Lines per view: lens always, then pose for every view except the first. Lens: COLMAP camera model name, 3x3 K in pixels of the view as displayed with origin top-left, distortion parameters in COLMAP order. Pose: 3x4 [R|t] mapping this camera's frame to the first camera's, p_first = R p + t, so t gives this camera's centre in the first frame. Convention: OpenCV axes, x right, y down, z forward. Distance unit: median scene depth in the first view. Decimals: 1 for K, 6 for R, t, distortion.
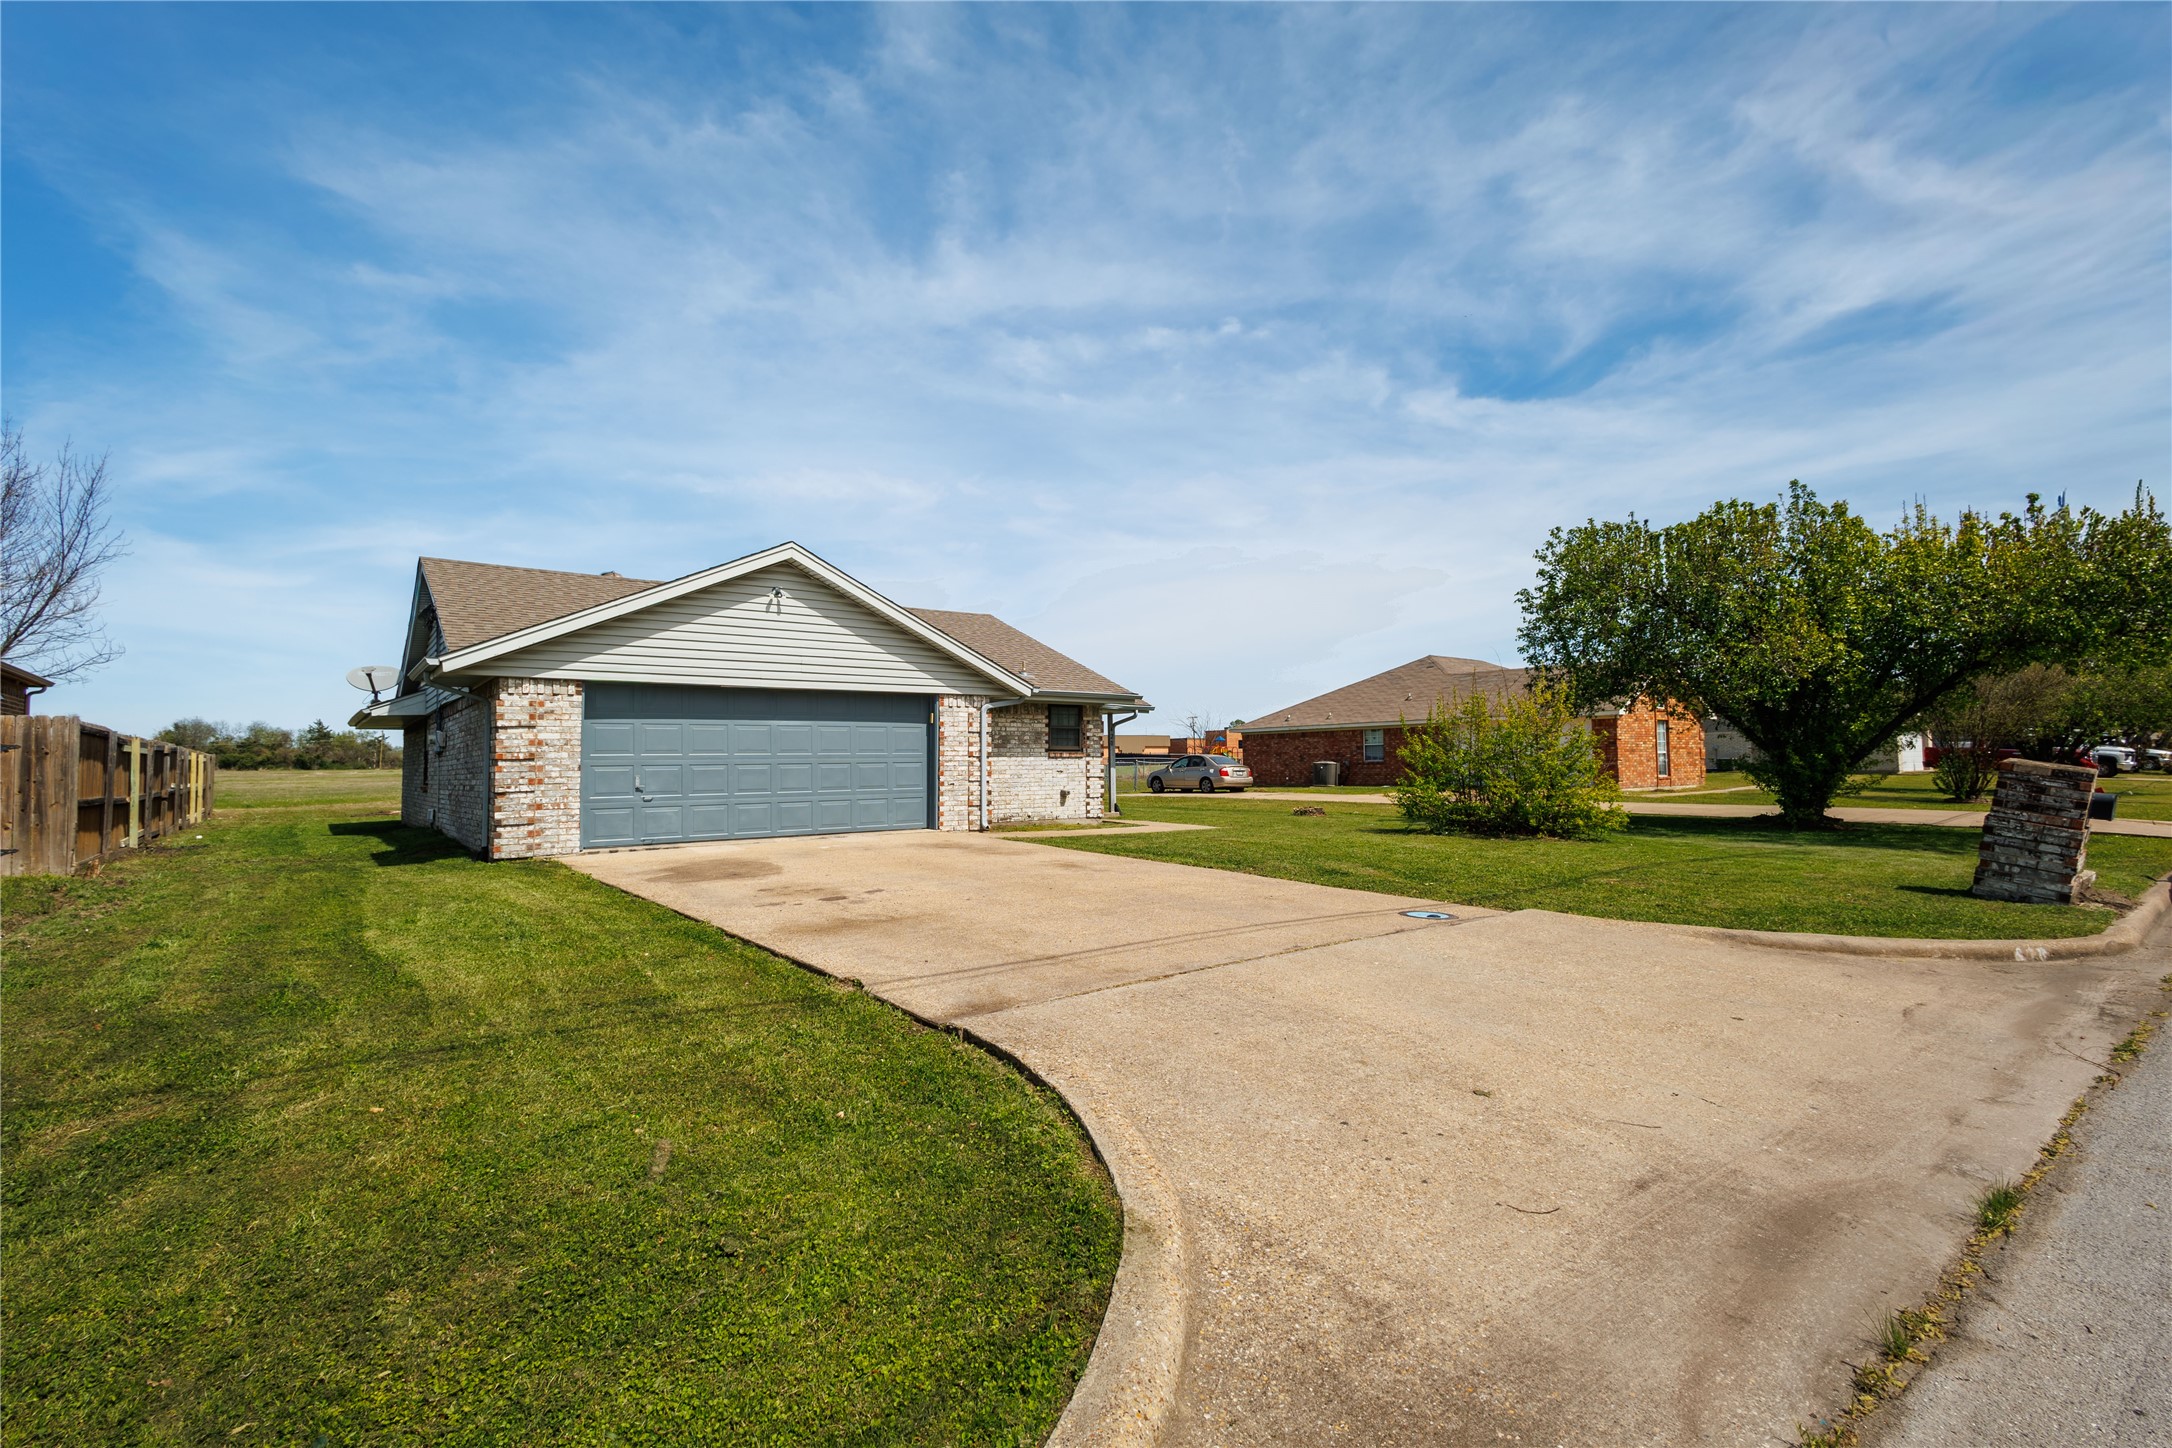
lens RADIAL K [[972.8, 0, 1086.0], [0, 972.8, 724.0], [0, 0, 1]] dist [0.001806, 0.000011]
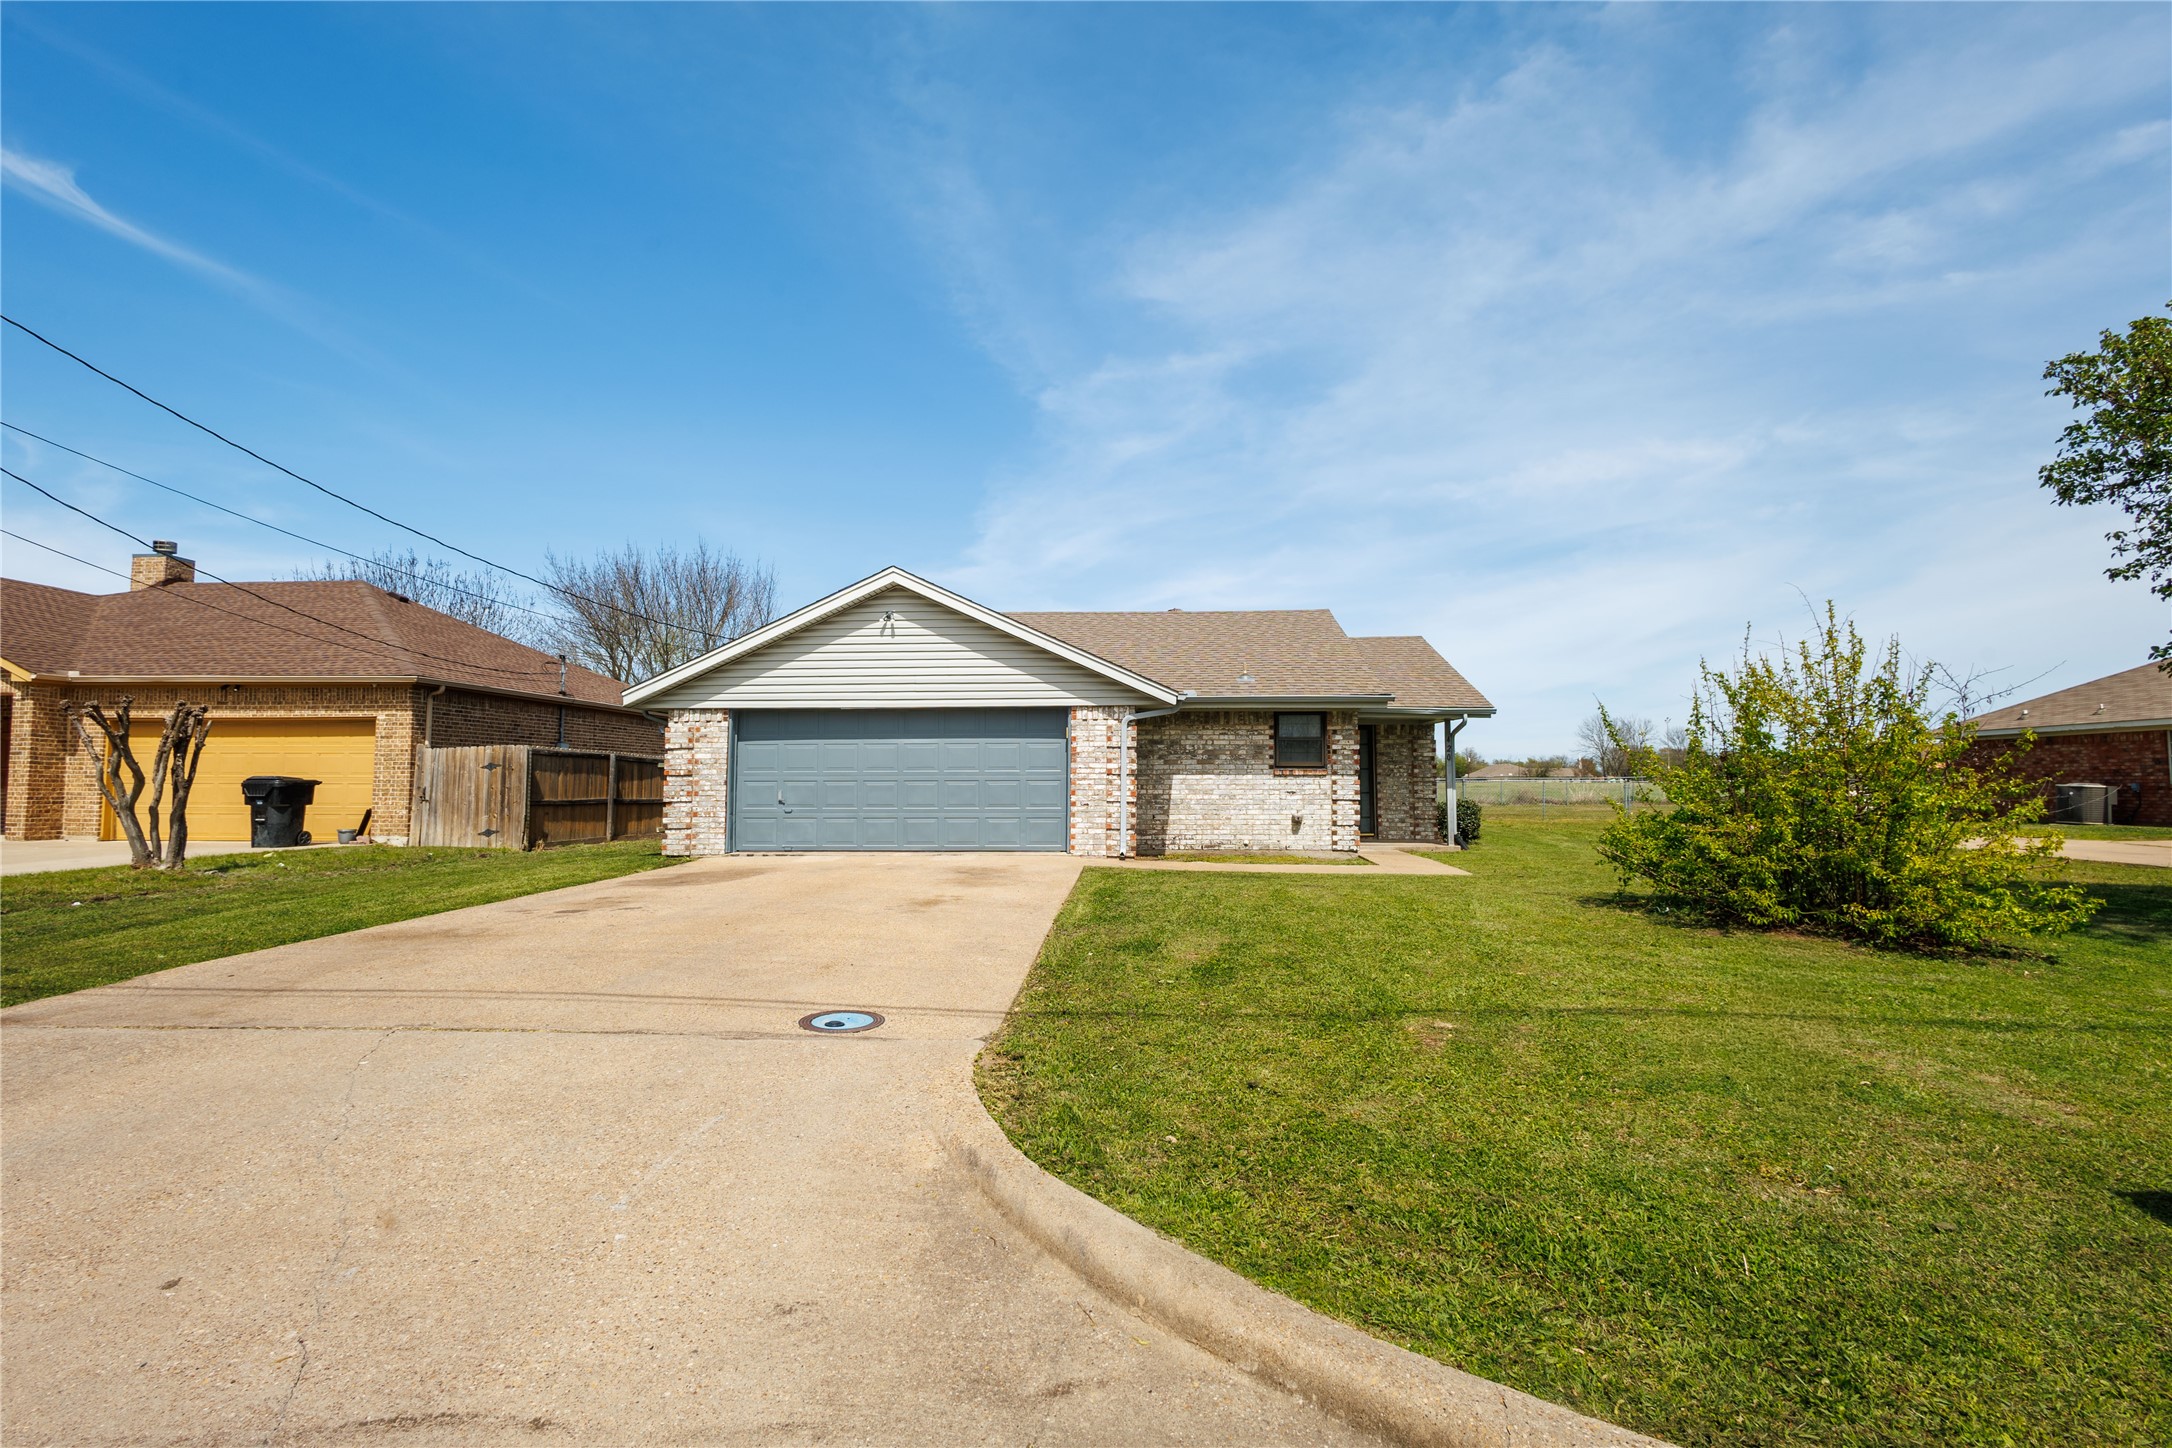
lens RADIAL K [[1024.1, 0, 1089.3], [0, 1024.1, 745.3], [0, 0, 1]] dist [0.013542, -0.000461]
pose [[0.751638, -0.016037, -0.659380, 0.504312], [0.019374, 0.999810, -0.002233, 0.008653], [0.659291, -0.011097, 0.751806, 0.281020]]
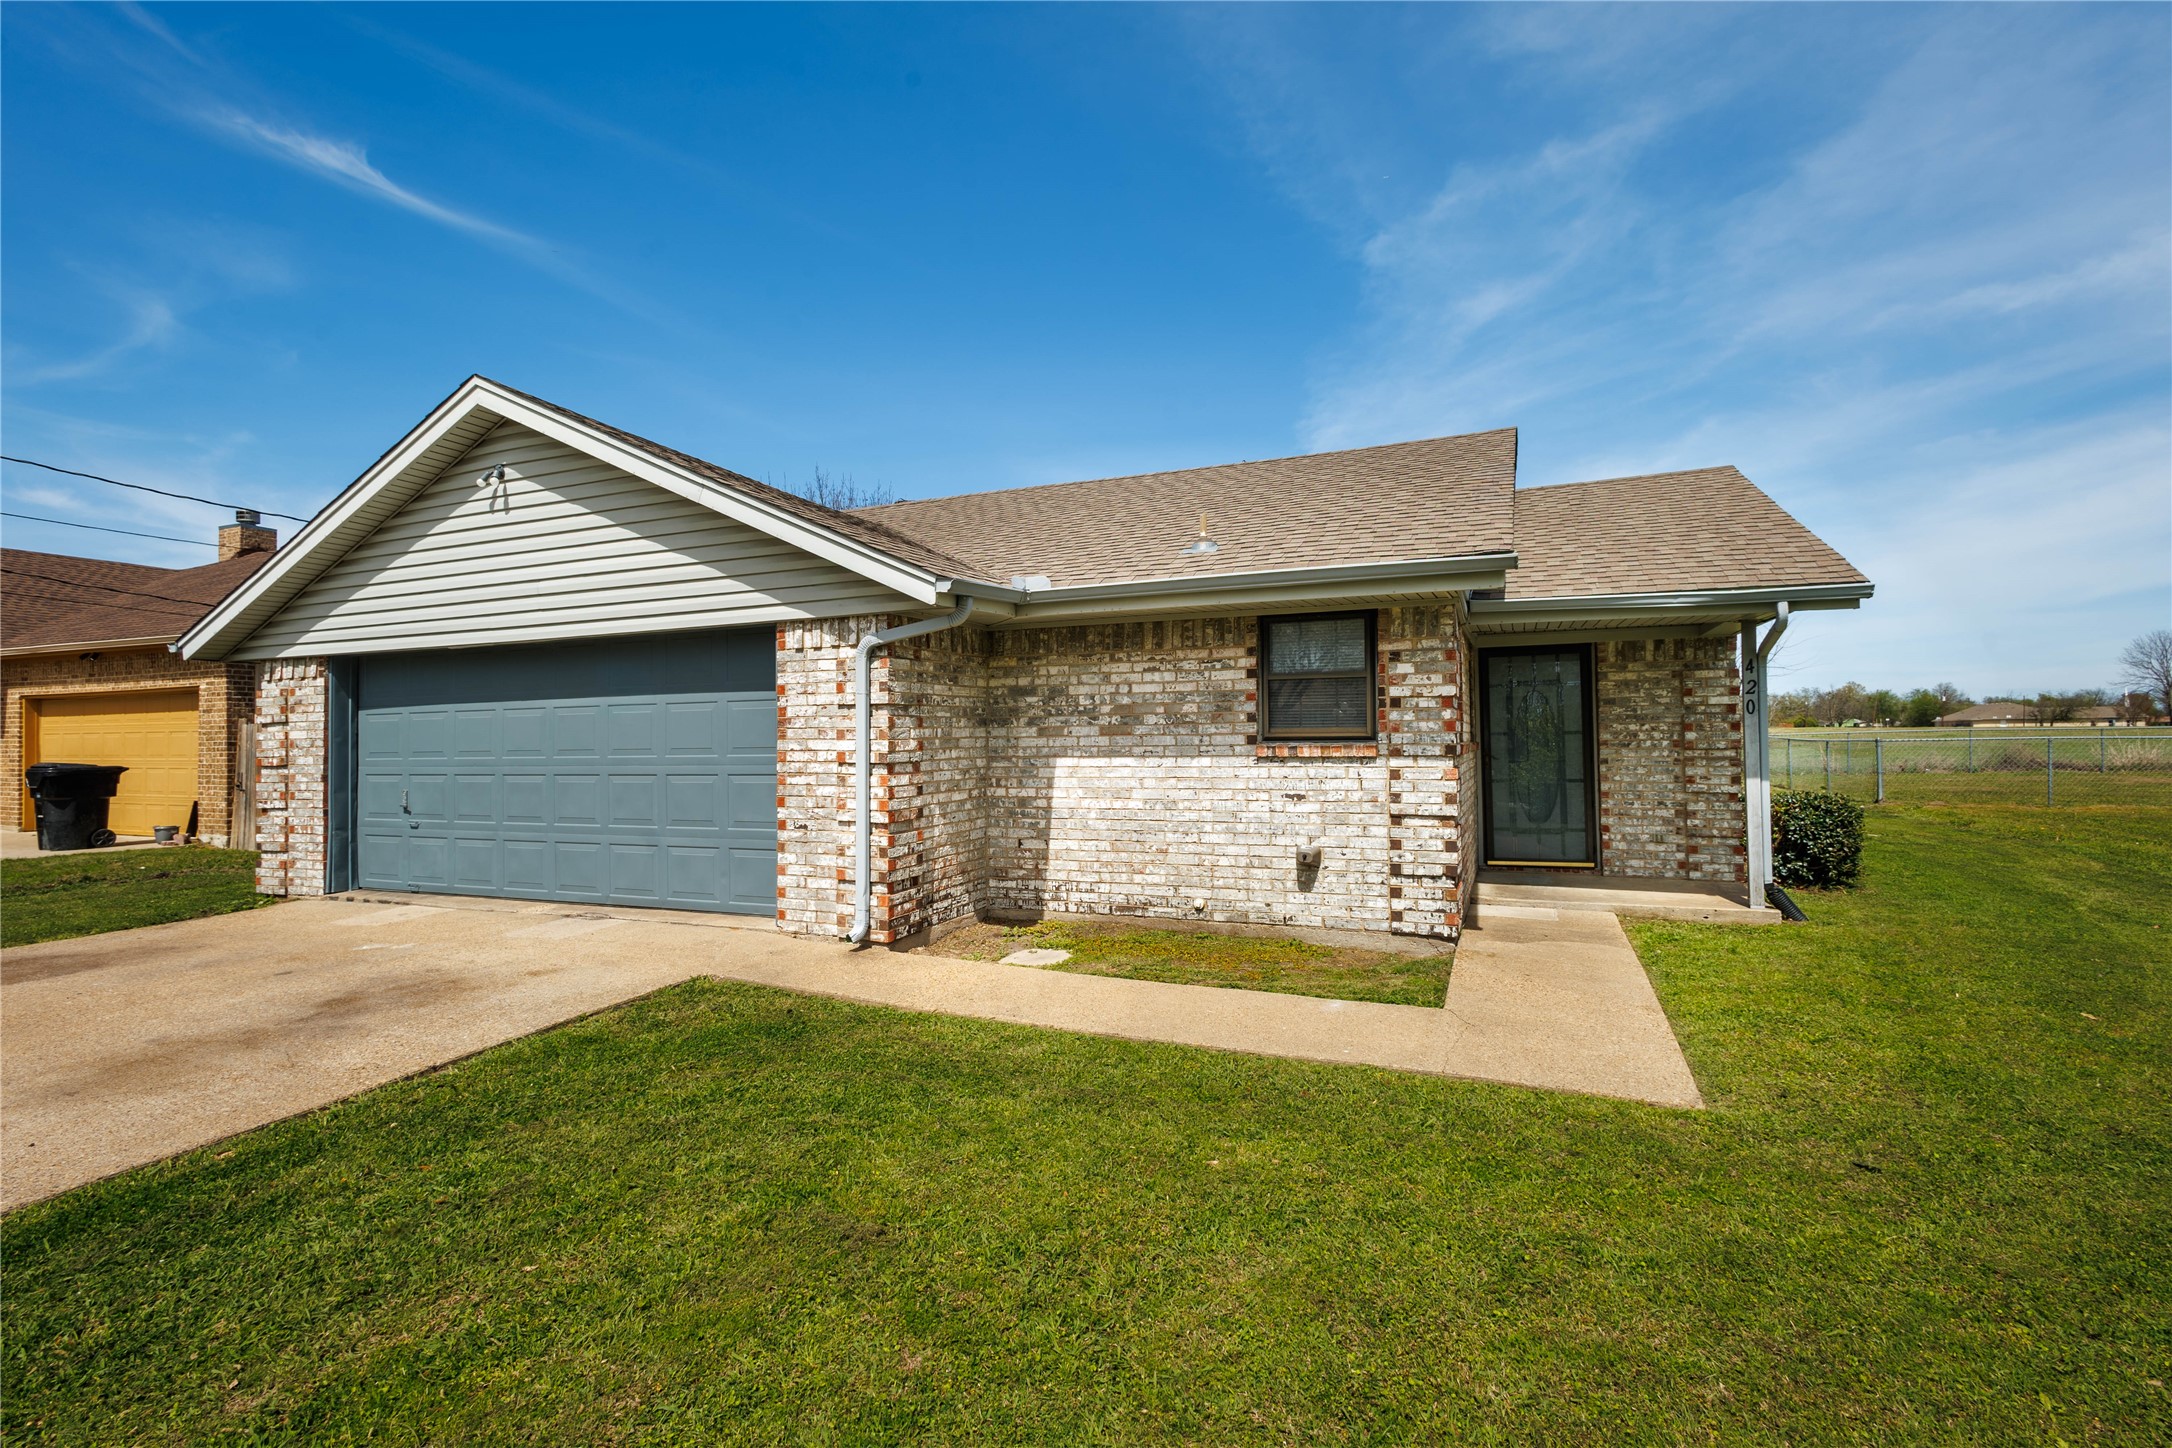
lens RADIAL K [[1008.4, 0, 1088.3], [0, 1008.4, 730.1], [0, 0, 1]] dist [0.007040, -0.000489]
pose [[0.479015, -0.004347, -0.877796, 0.324335], [0.042931, 0.998907, 0.018481, 0.015846], [0.876757, -0.046538, 0.478678, 0.904553]]
